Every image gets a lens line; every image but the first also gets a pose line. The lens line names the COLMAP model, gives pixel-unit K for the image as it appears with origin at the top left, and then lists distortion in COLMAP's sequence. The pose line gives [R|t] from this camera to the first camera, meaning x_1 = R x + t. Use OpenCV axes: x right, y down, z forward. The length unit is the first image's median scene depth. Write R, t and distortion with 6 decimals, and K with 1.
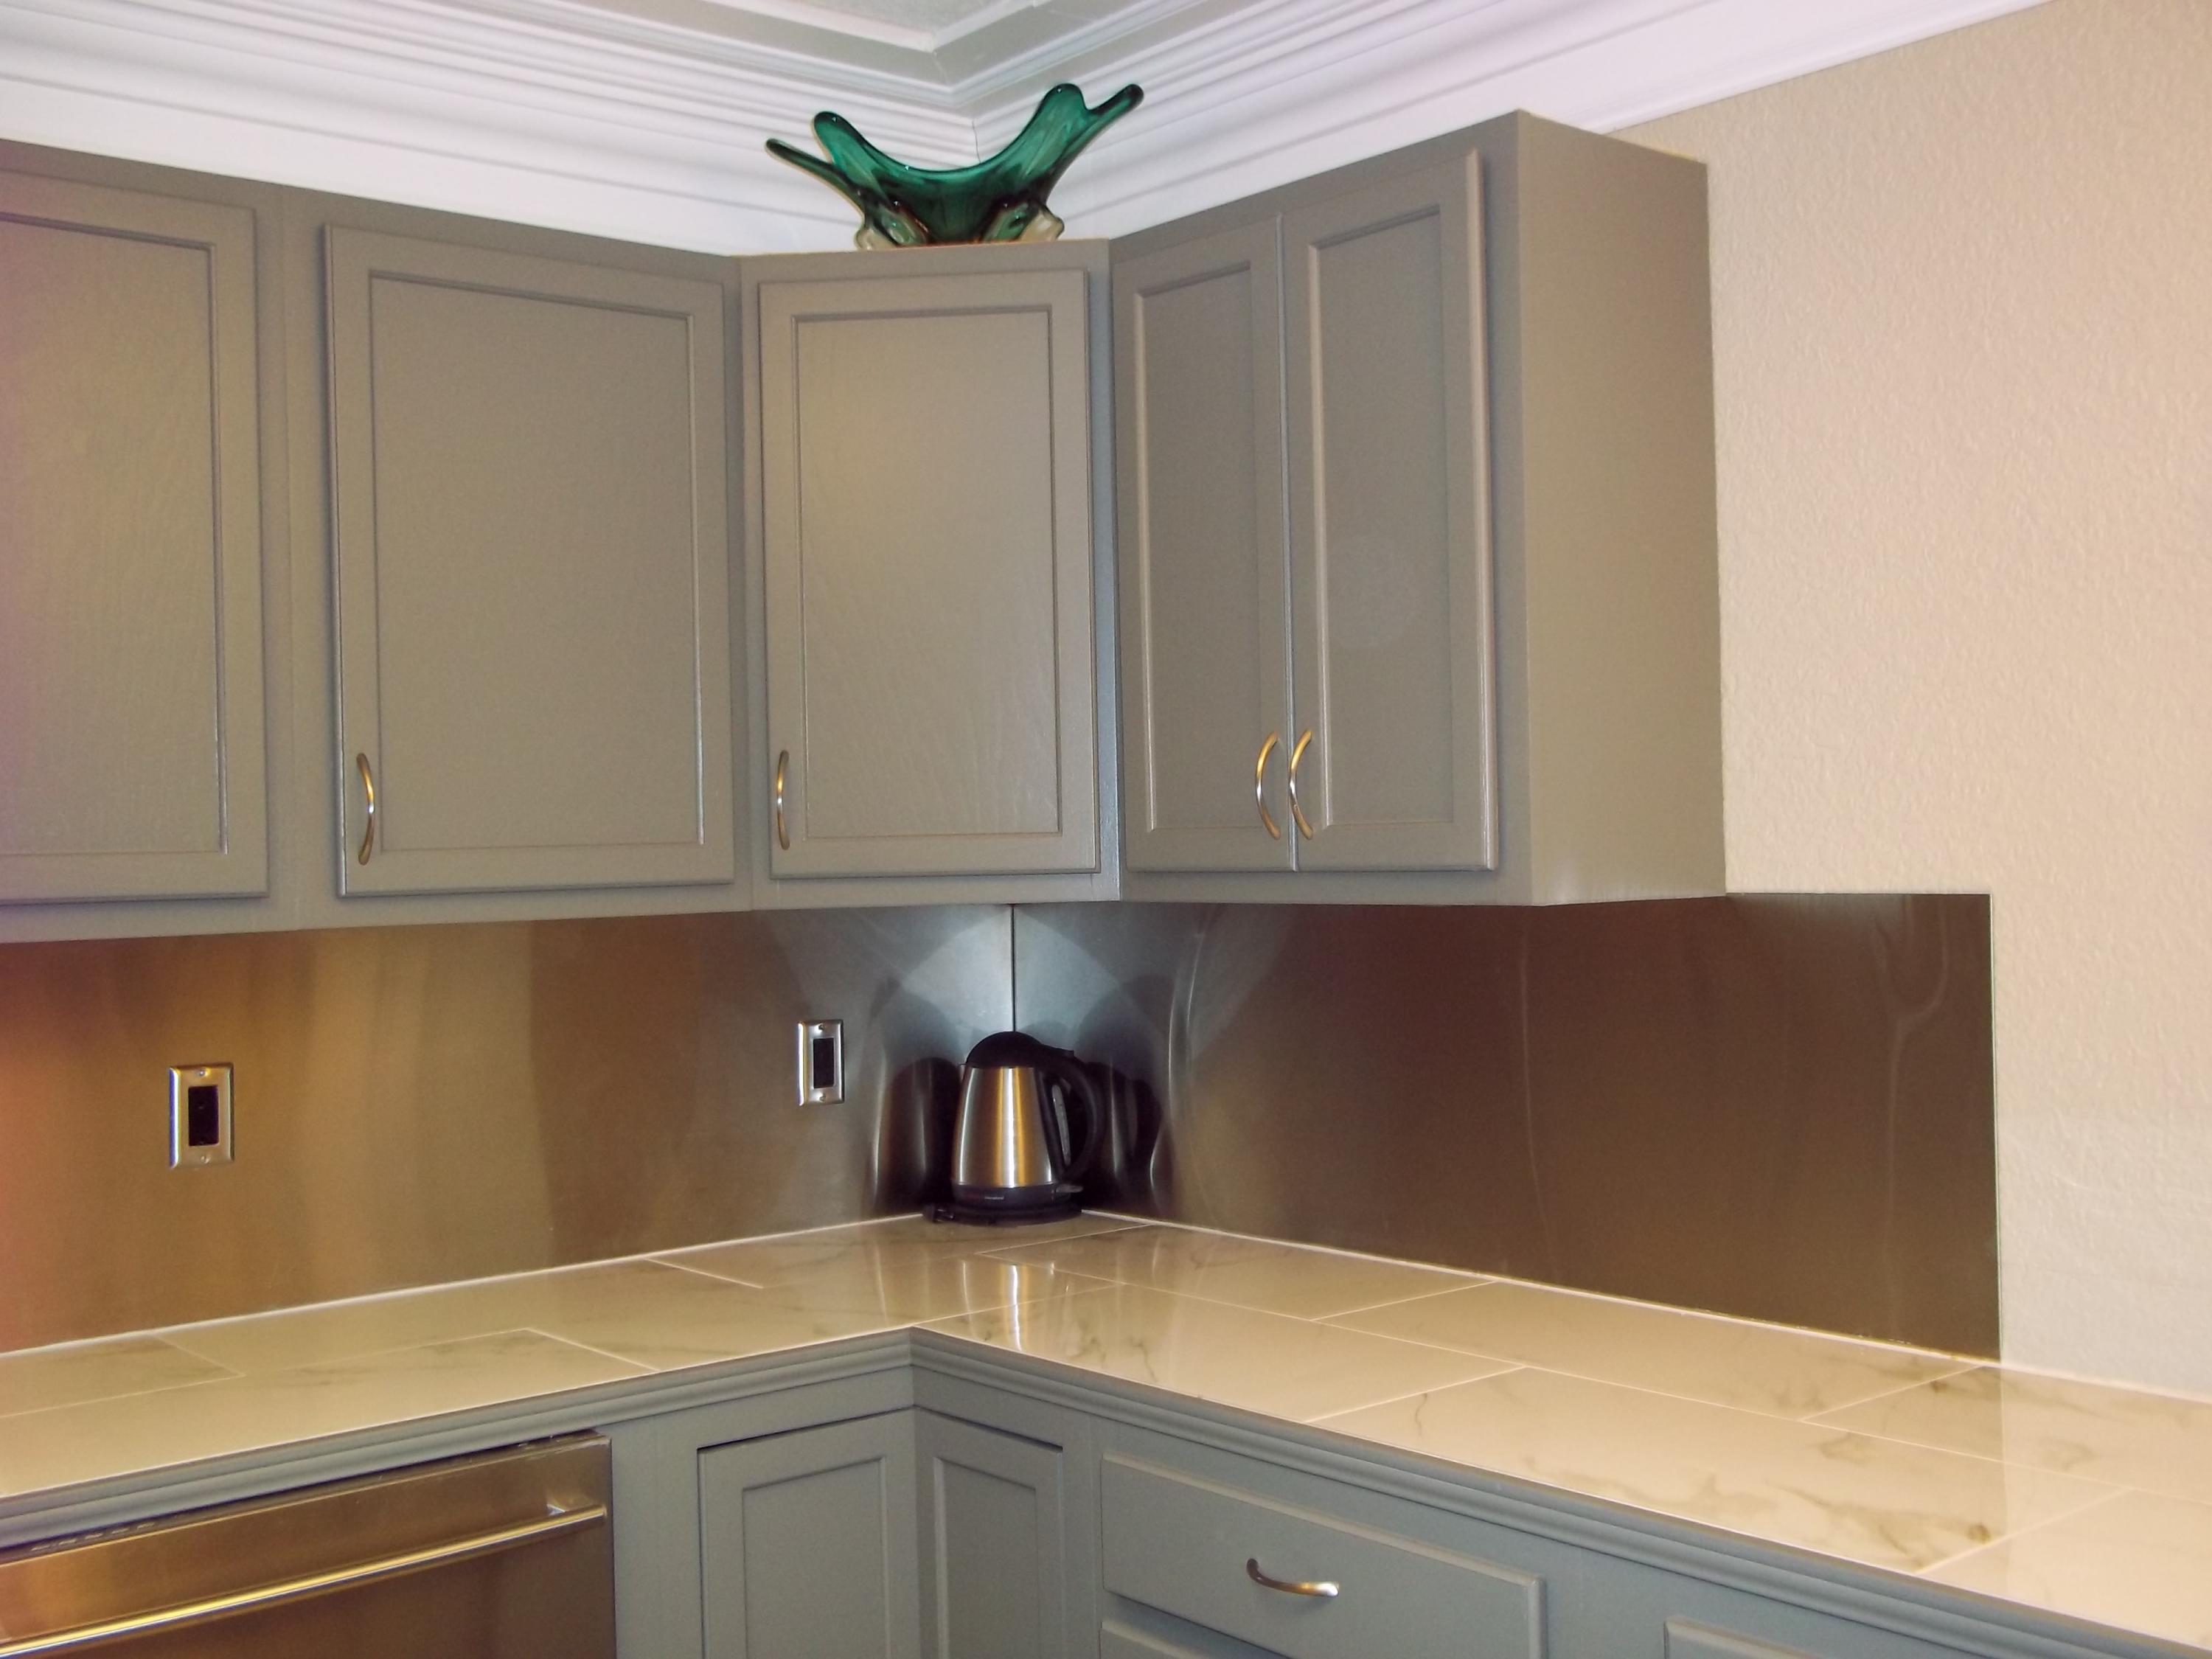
lens RADIAL K [[2337.9, 0, 1106.0], [0, 2337.9, 829.5], [0, 0, 1]] dist [-0.006543, -0.018023]
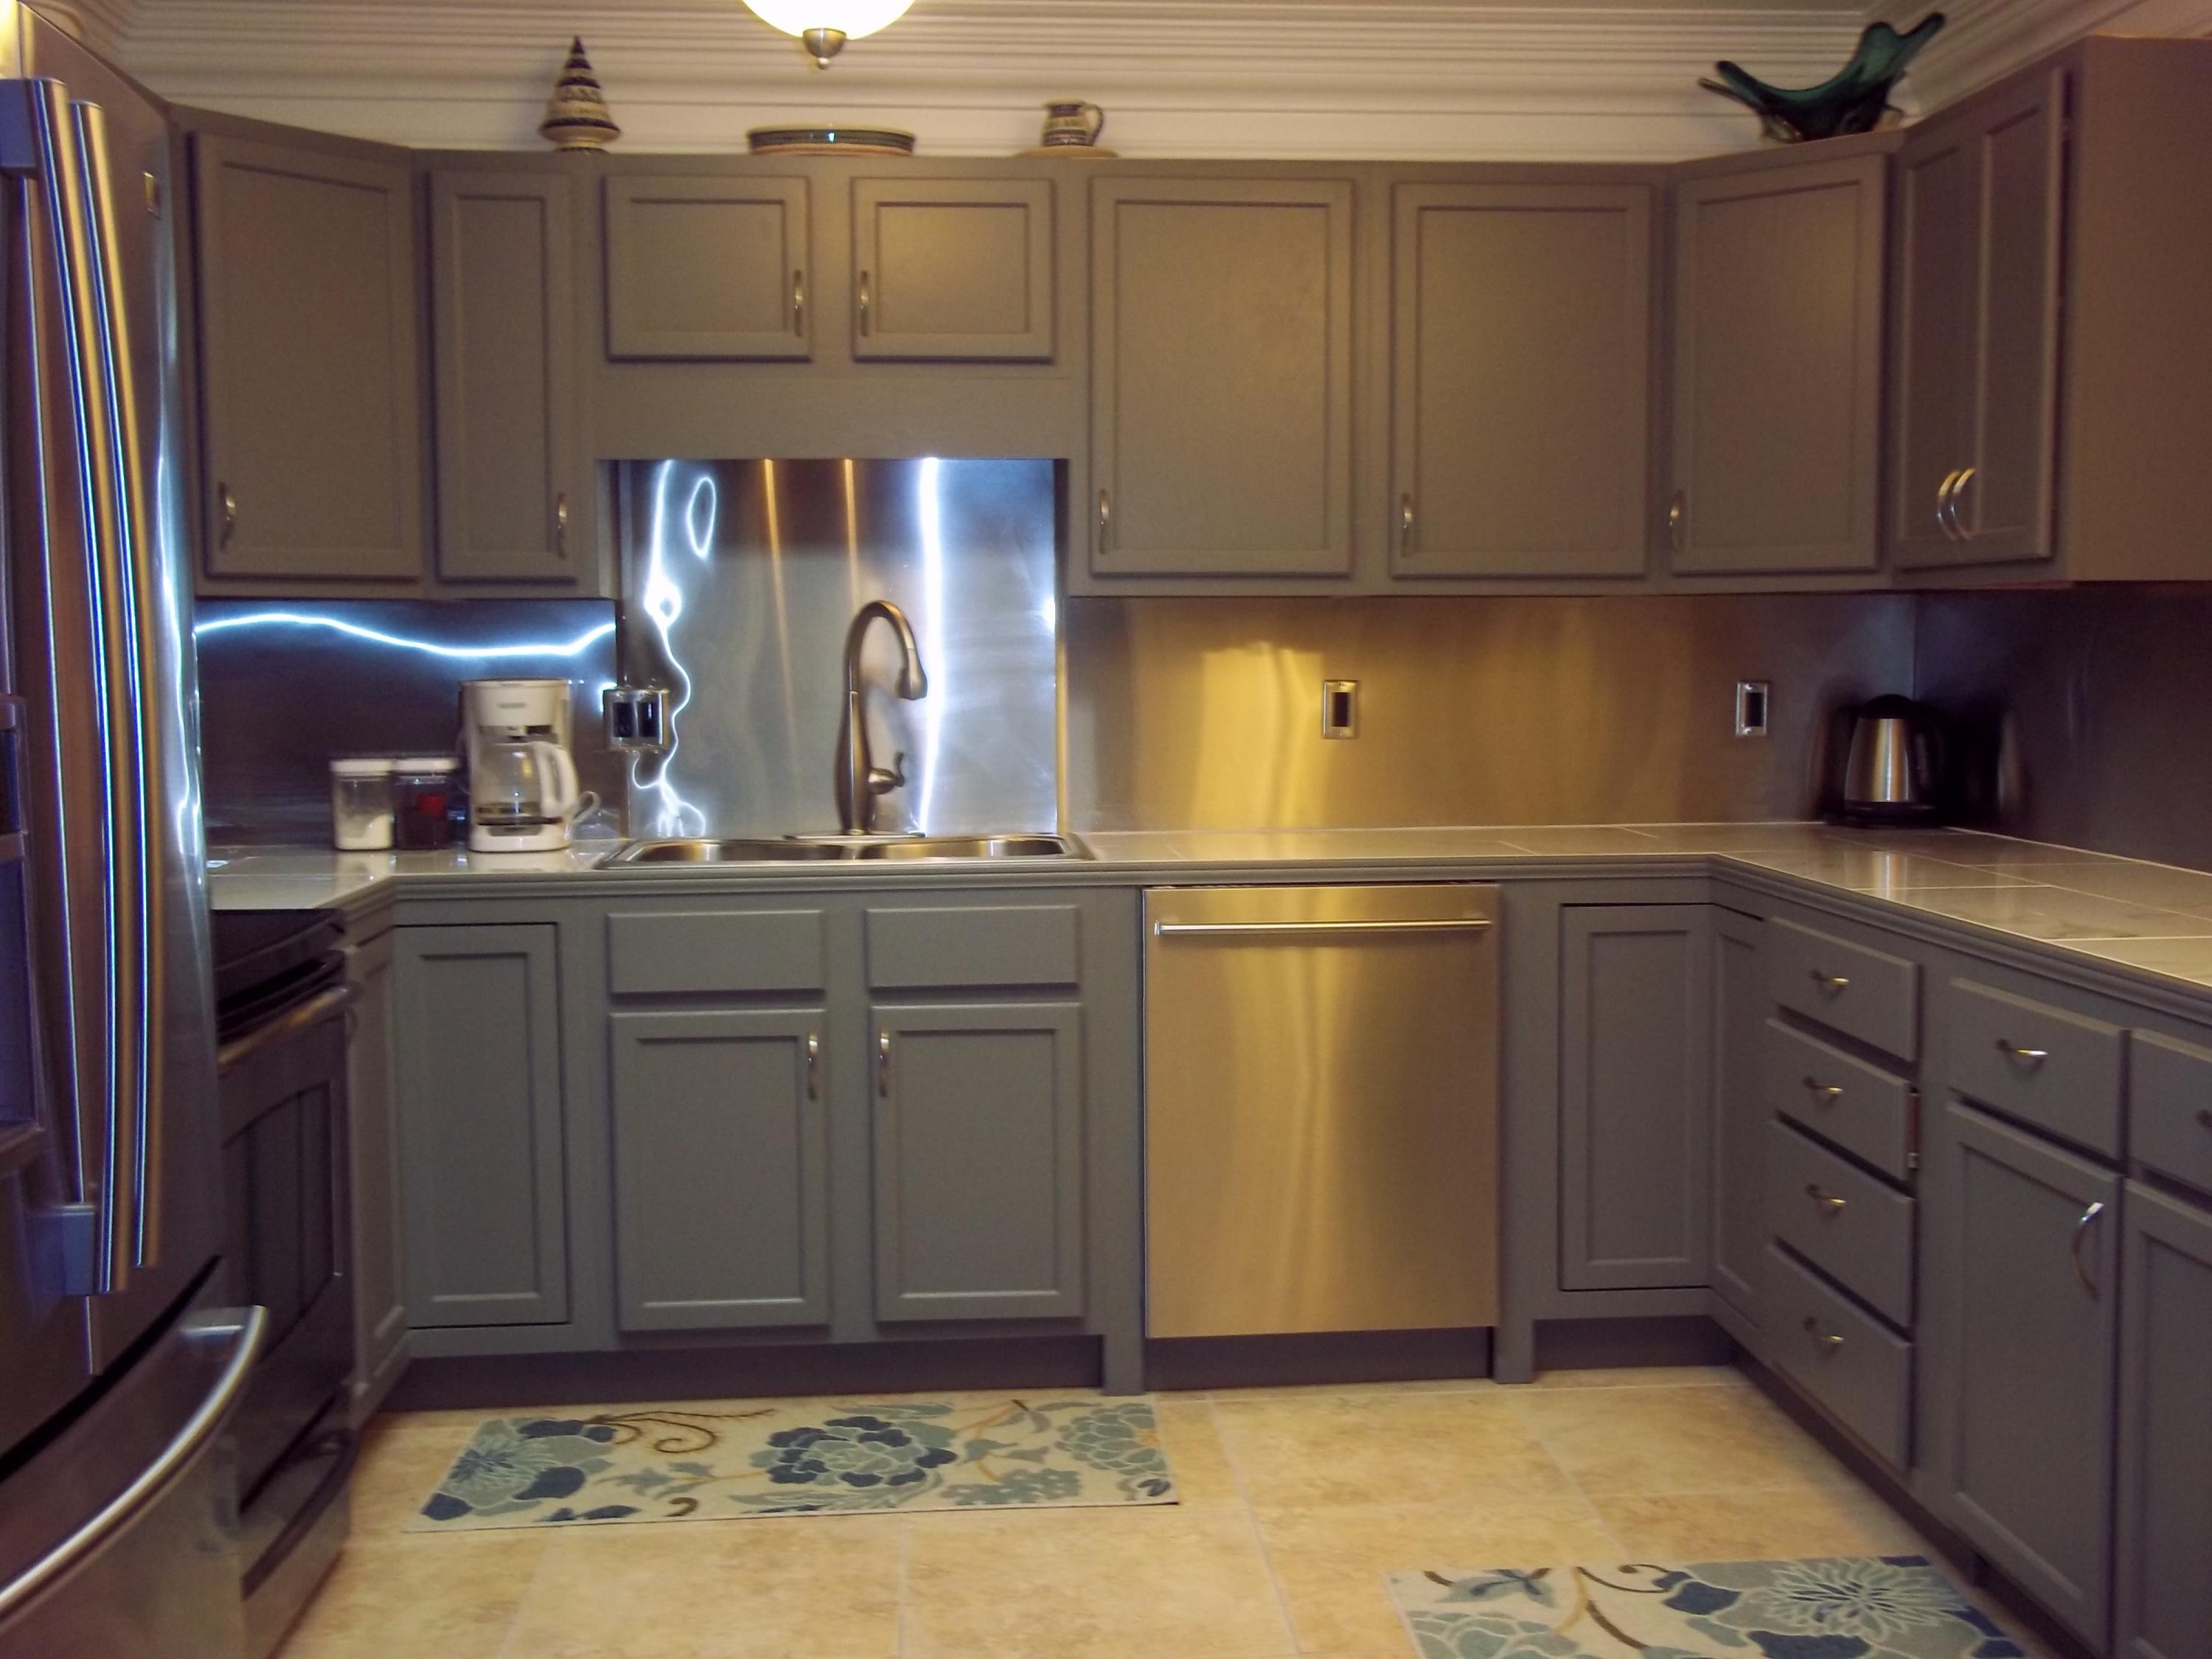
lens RADIAL K [[2337.9, 0, 1106.0], [0, 2337.9, 829.5], [0, 0, 1]] dist [-0.006543, -0.018023]
pose [[0.810528, 0.064144, -0.582177, 0.449454], [-0.009511, 0.995295, 0.096419, 0.041800], [0.585623, -0.072614, 0.807325, -0.463149]]
